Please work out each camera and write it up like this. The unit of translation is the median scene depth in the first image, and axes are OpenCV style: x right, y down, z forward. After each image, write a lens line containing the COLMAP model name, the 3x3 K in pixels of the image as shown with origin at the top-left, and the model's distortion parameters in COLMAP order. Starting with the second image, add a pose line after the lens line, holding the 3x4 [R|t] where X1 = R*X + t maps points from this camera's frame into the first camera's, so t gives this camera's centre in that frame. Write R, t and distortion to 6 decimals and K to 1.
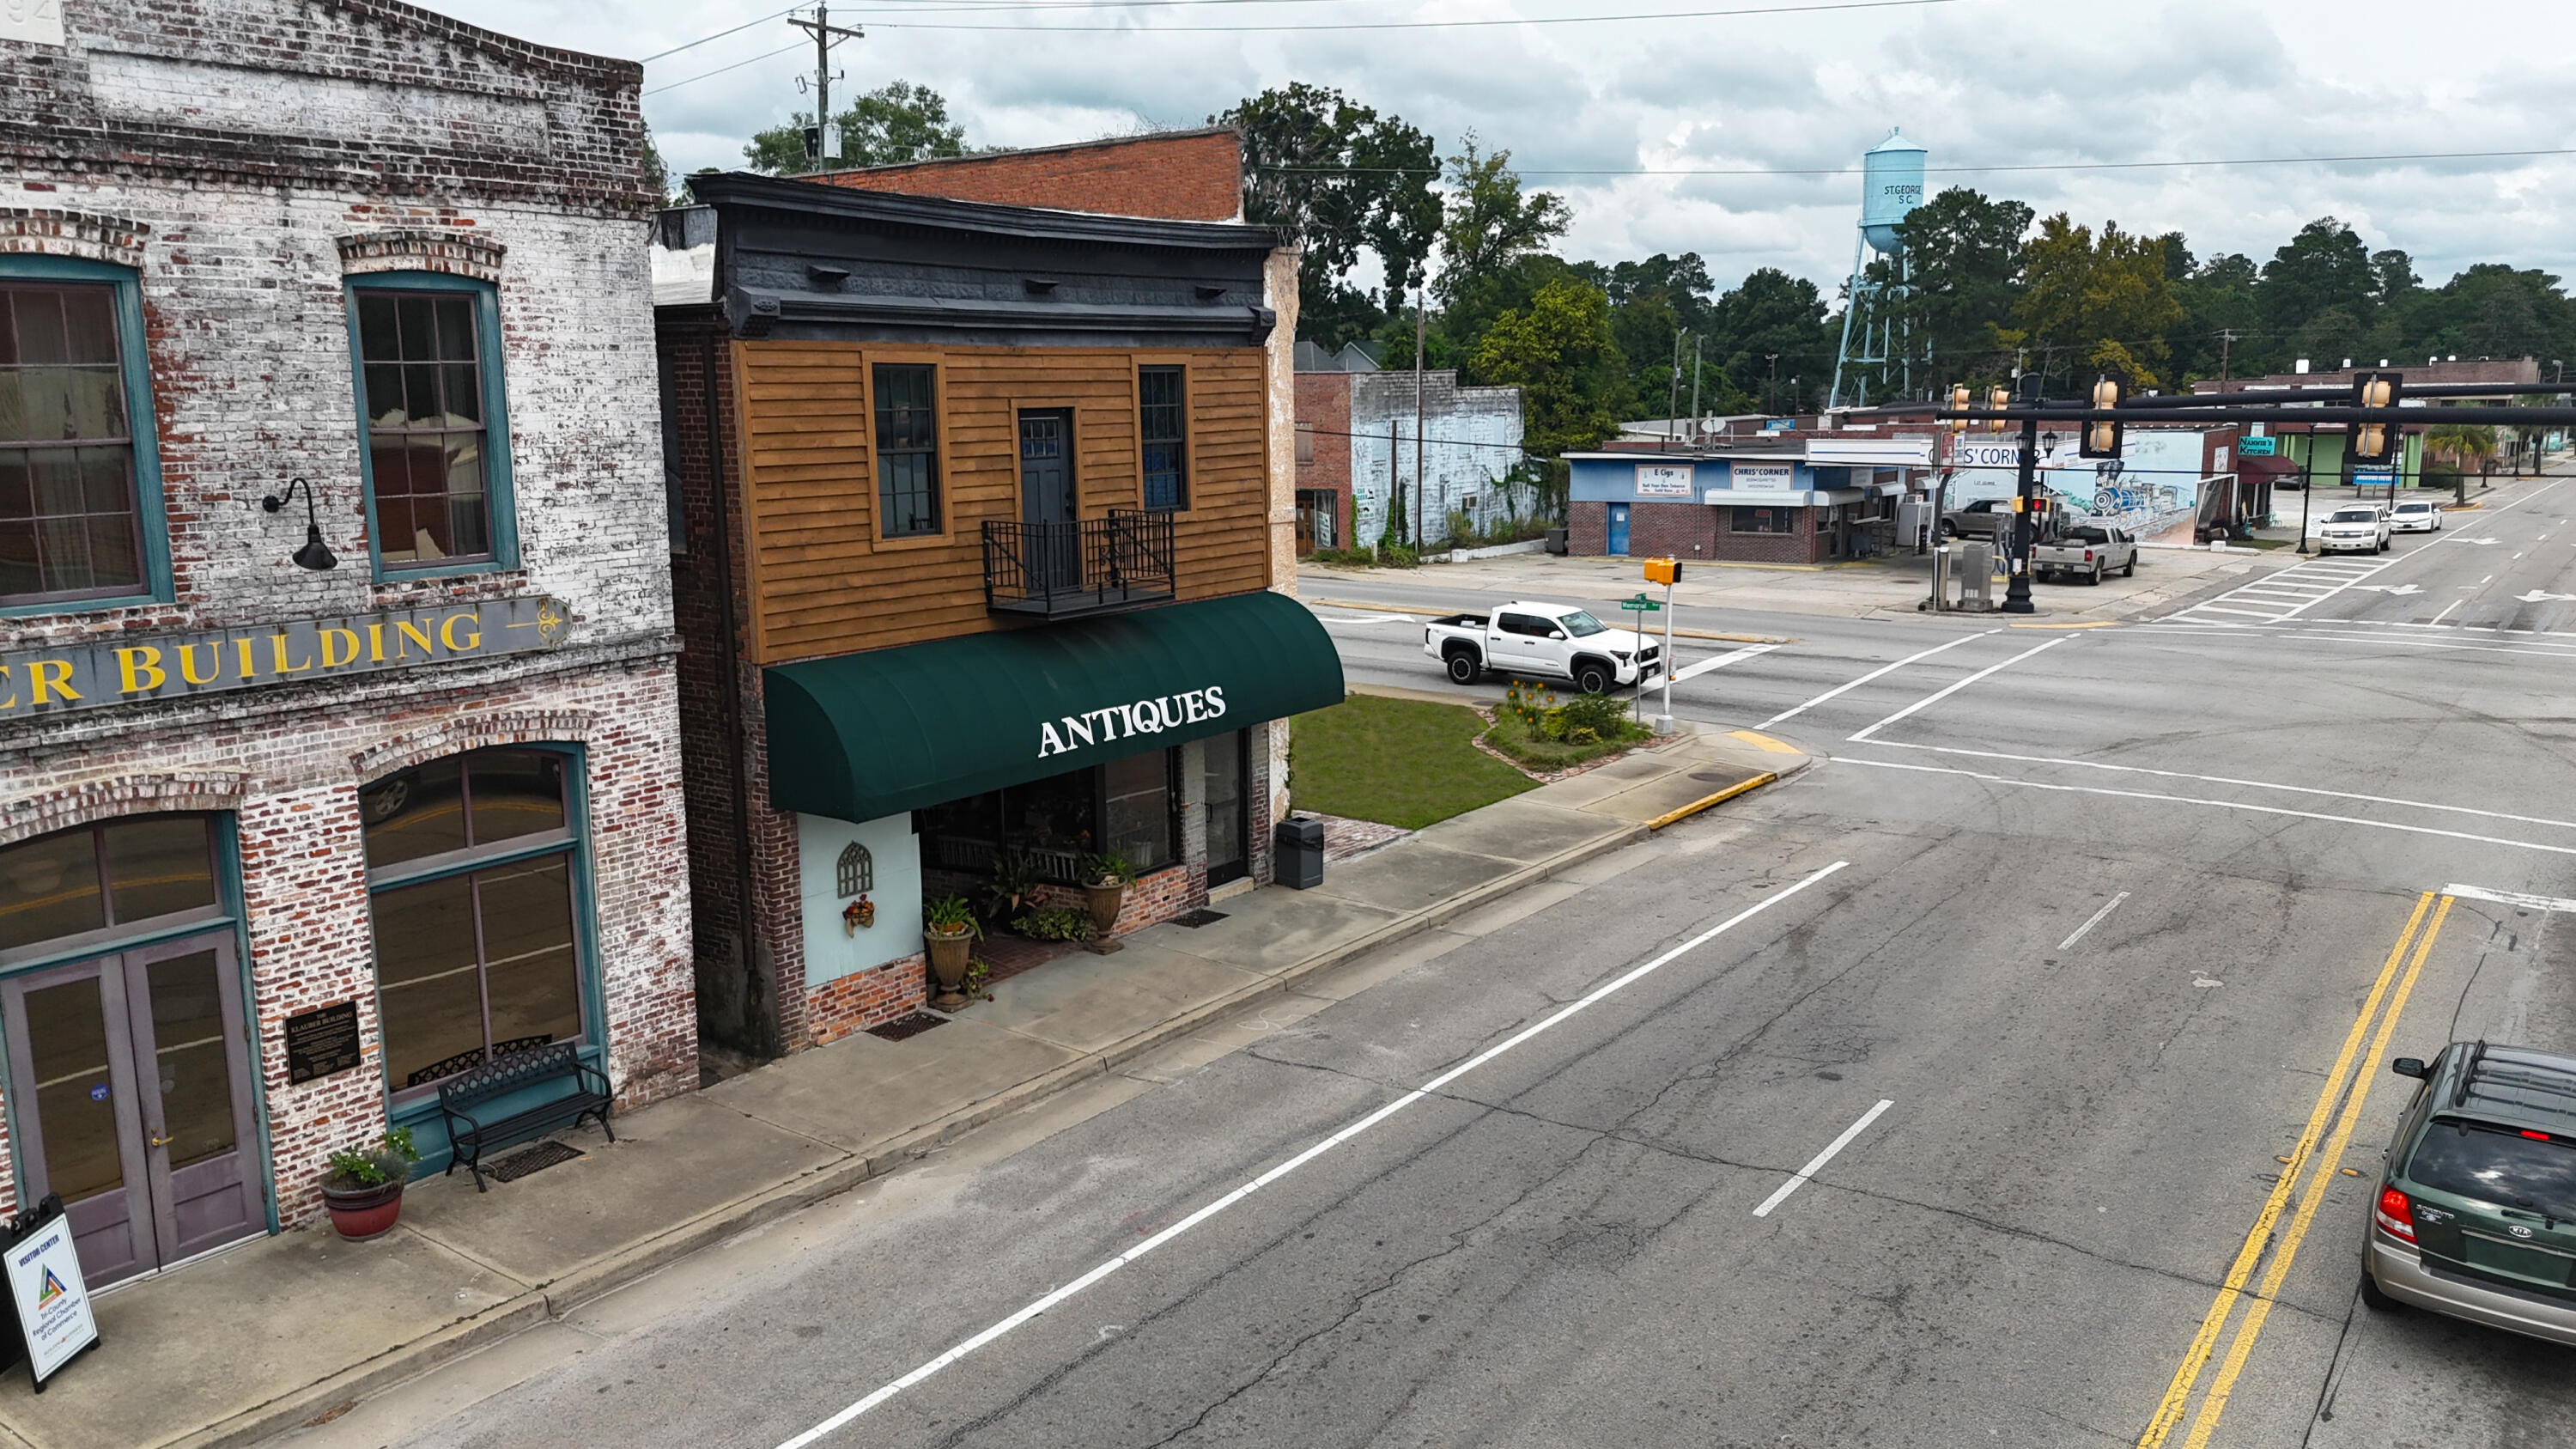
lens RADIAL K [[1884.7, 0, 1288.0], [0, 1884.7, 724.5], [0, 0, 1]] dist [0.098313, -0.125235]
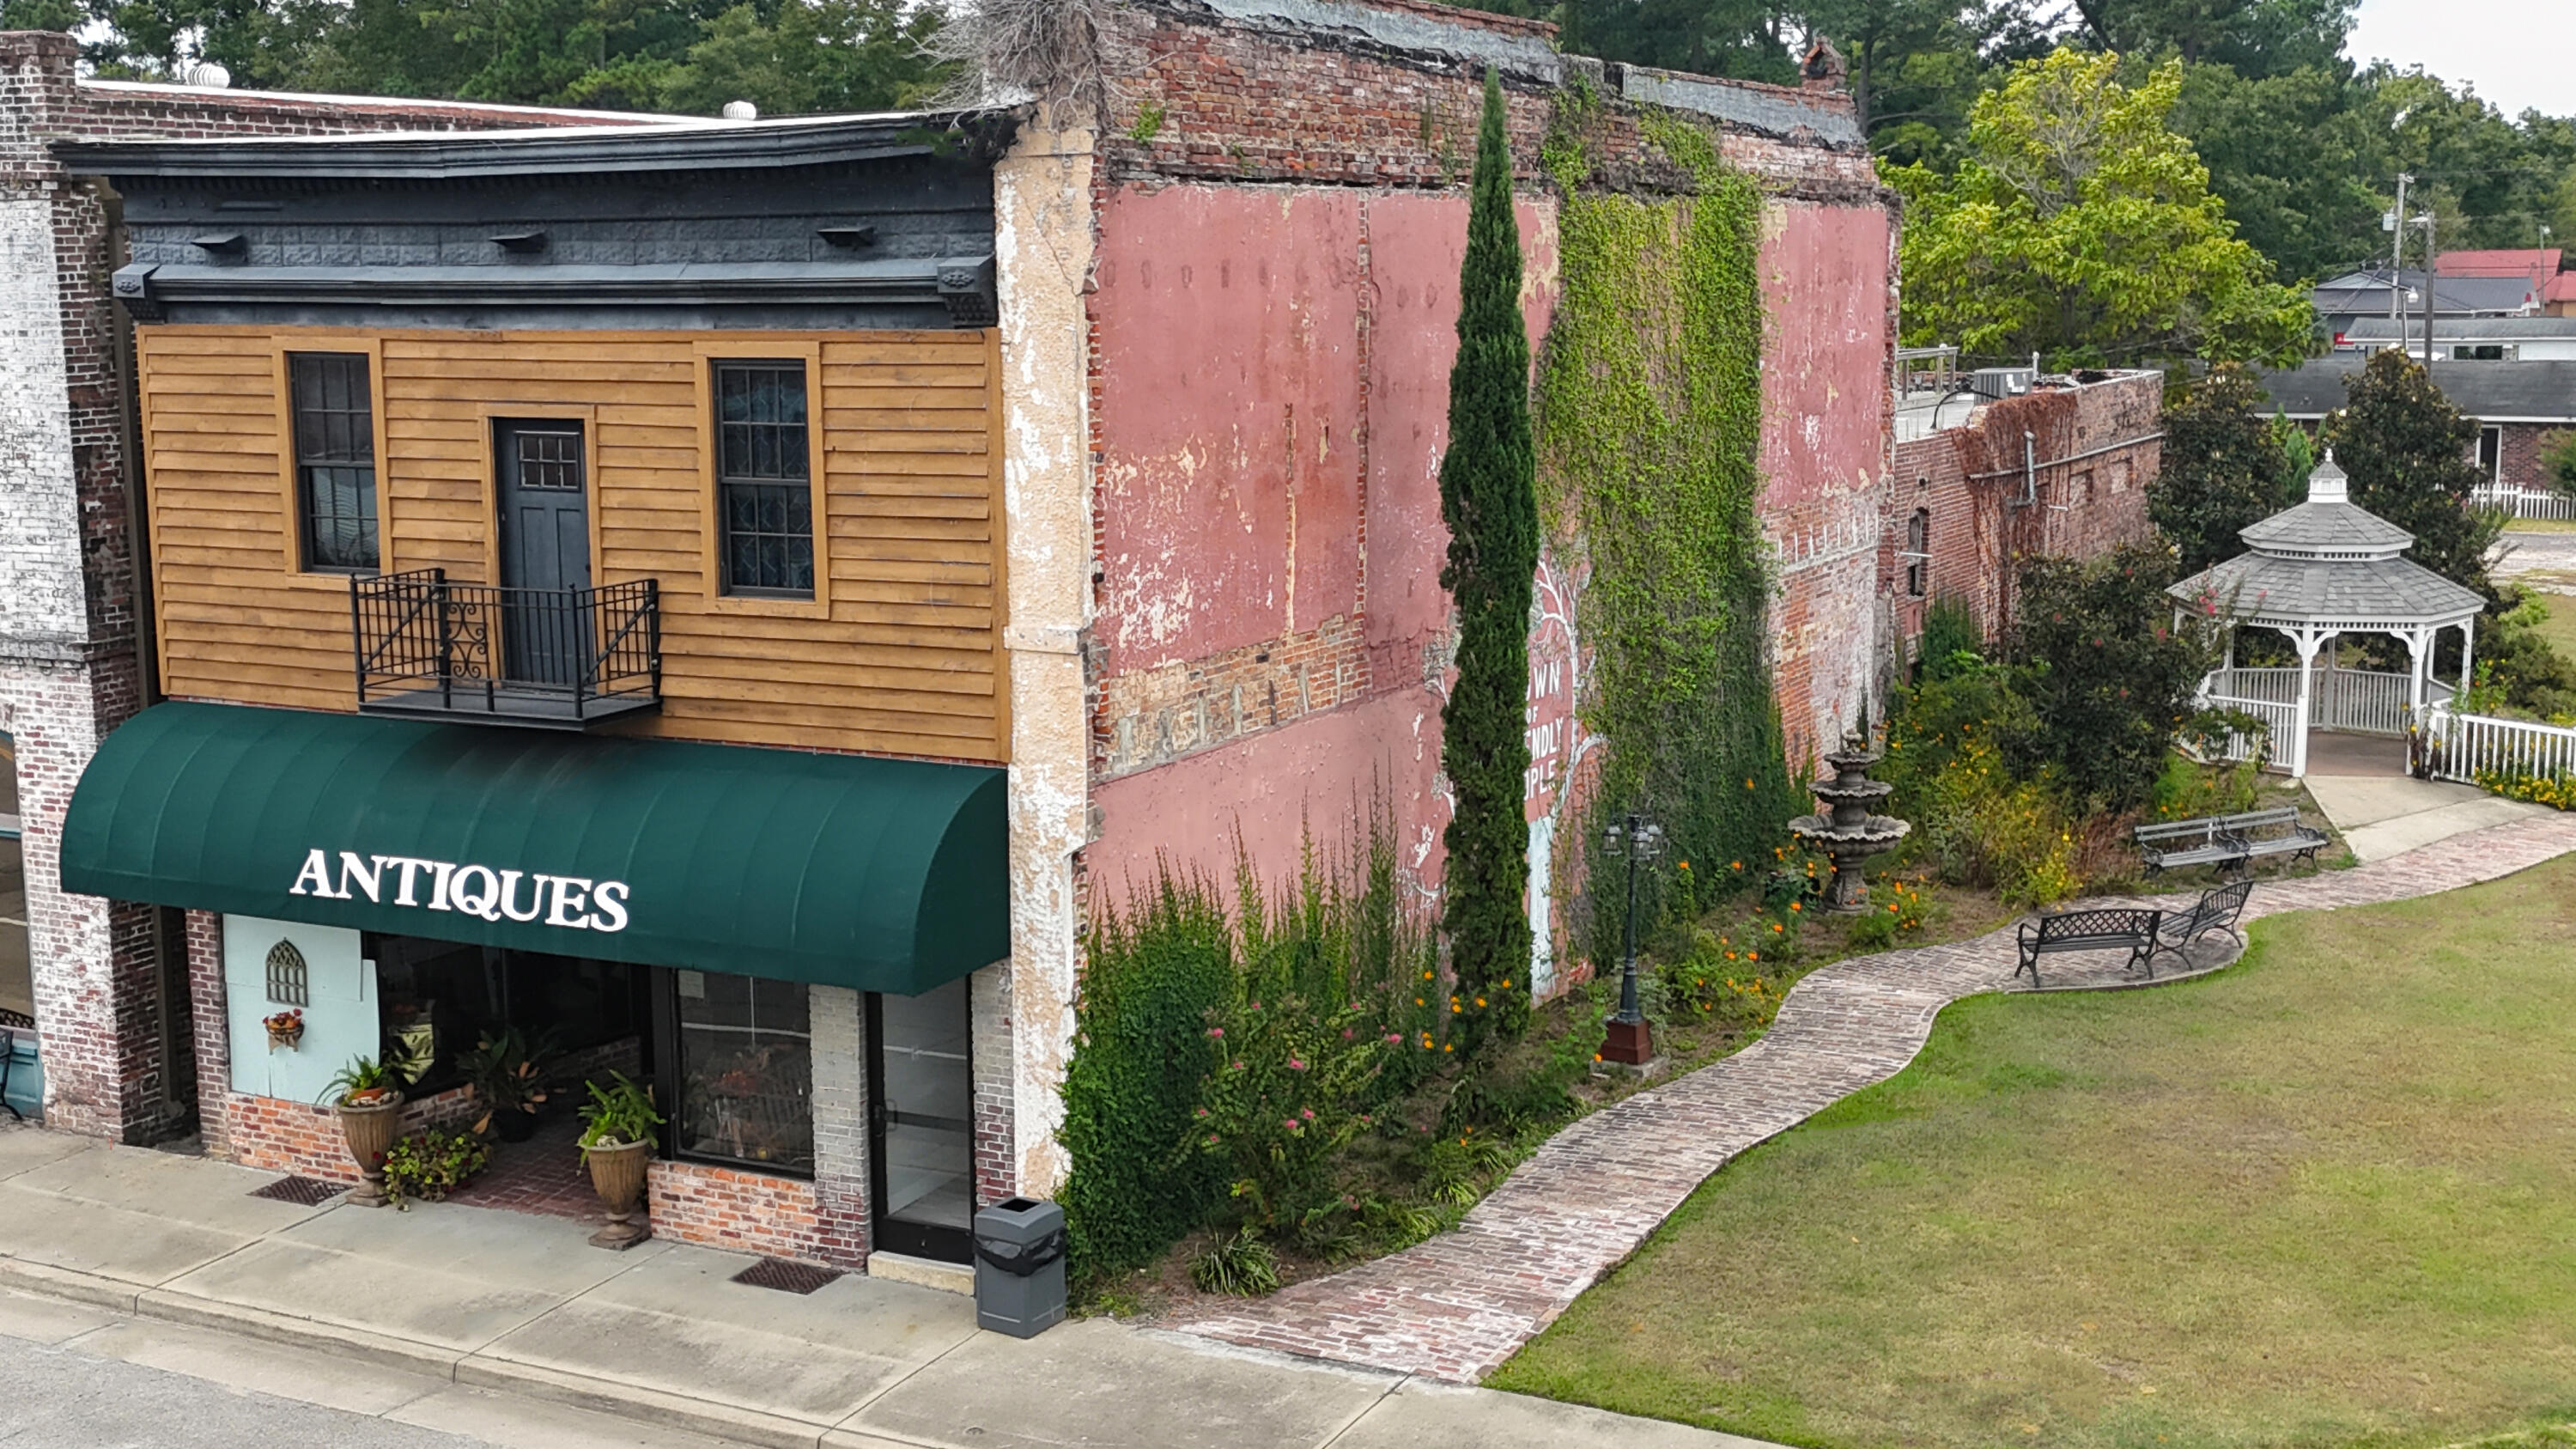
lens RADIAL K [[2933.8, 0, 1296.4], [0, 2933.8, 714.5], [0, 0, 1]] dist [0.155809, -0.375561]
pose [[0.157888, 0.163302, -0.973860, 1.103535], [-0.167897, 0.976310, 0.136492, -0.289020], [0.973079, 0.141957, 0.181566, 1.234614]]
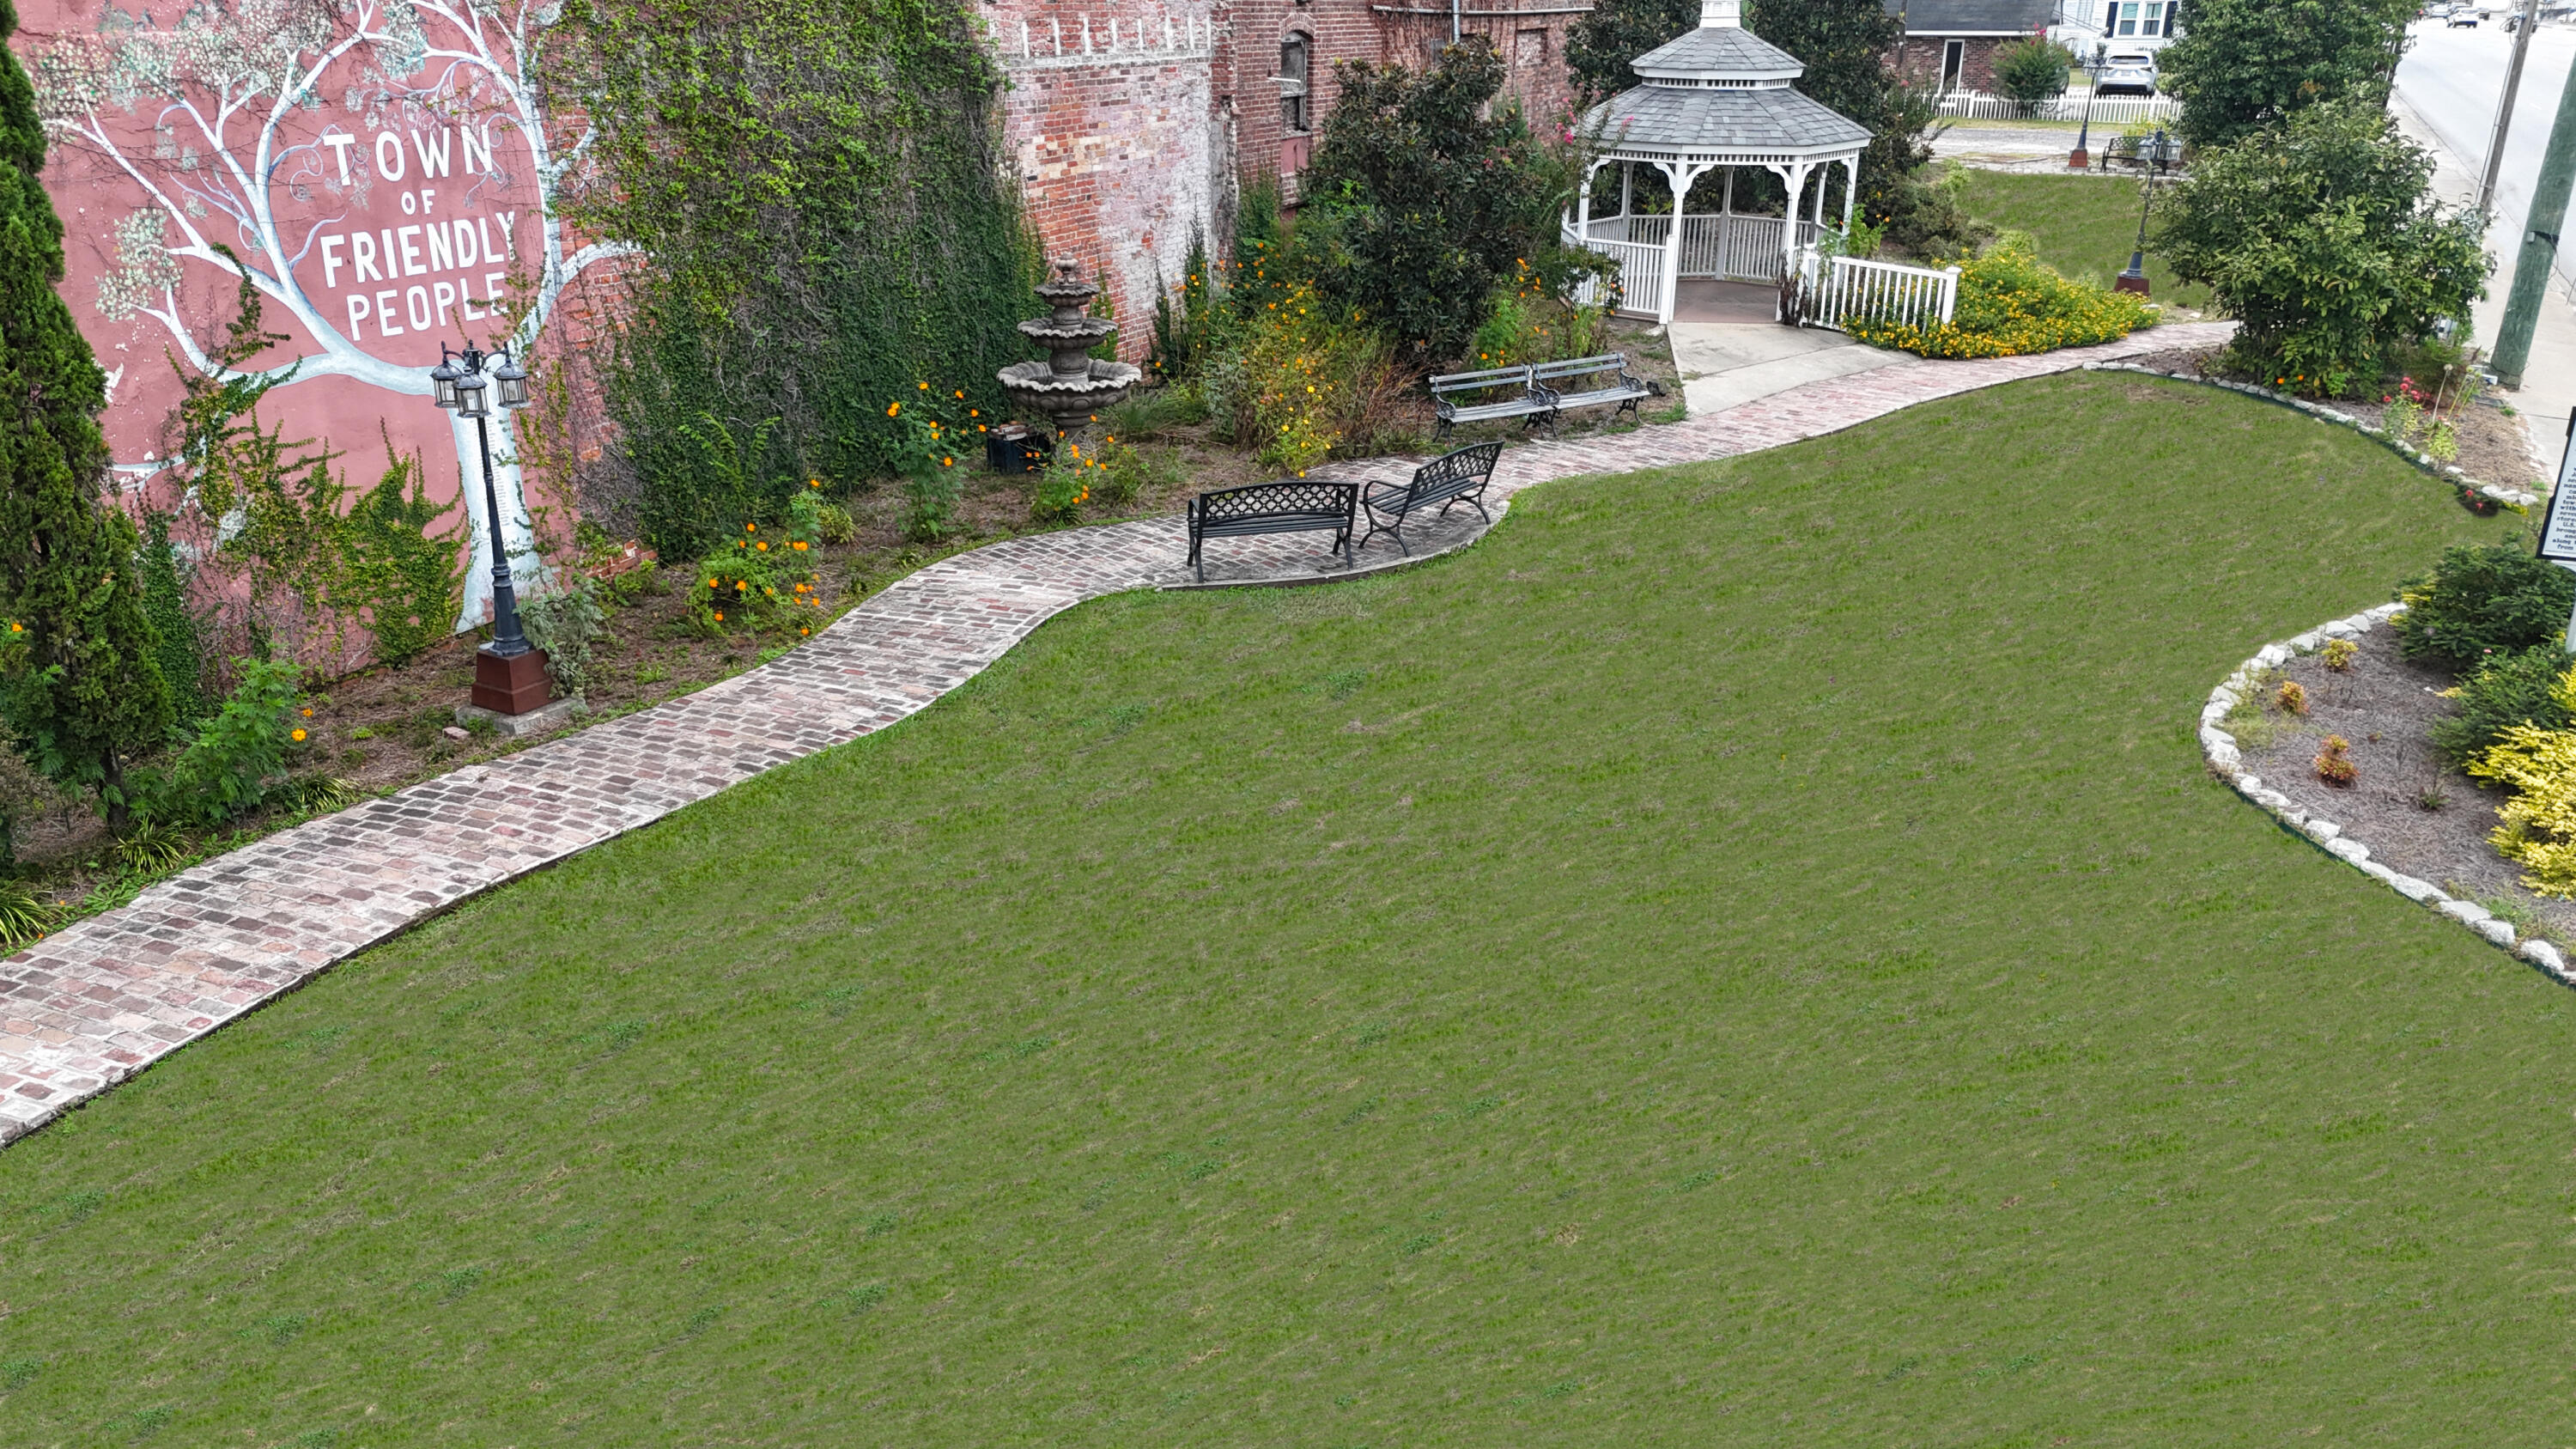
lens RADIAL K [[1884.7, 0, 1288.0], [0, 1884.7, 724.5], [0, 0, 1]] dist [0.098313, -0.125235]
pose [[0.196517, 0.368814, -0.908492, 0.390506], [-0.178412, 0.924542, 0.336737, -0.214650], [0.964132, 0.095911, 0.247489, 1.780099]]
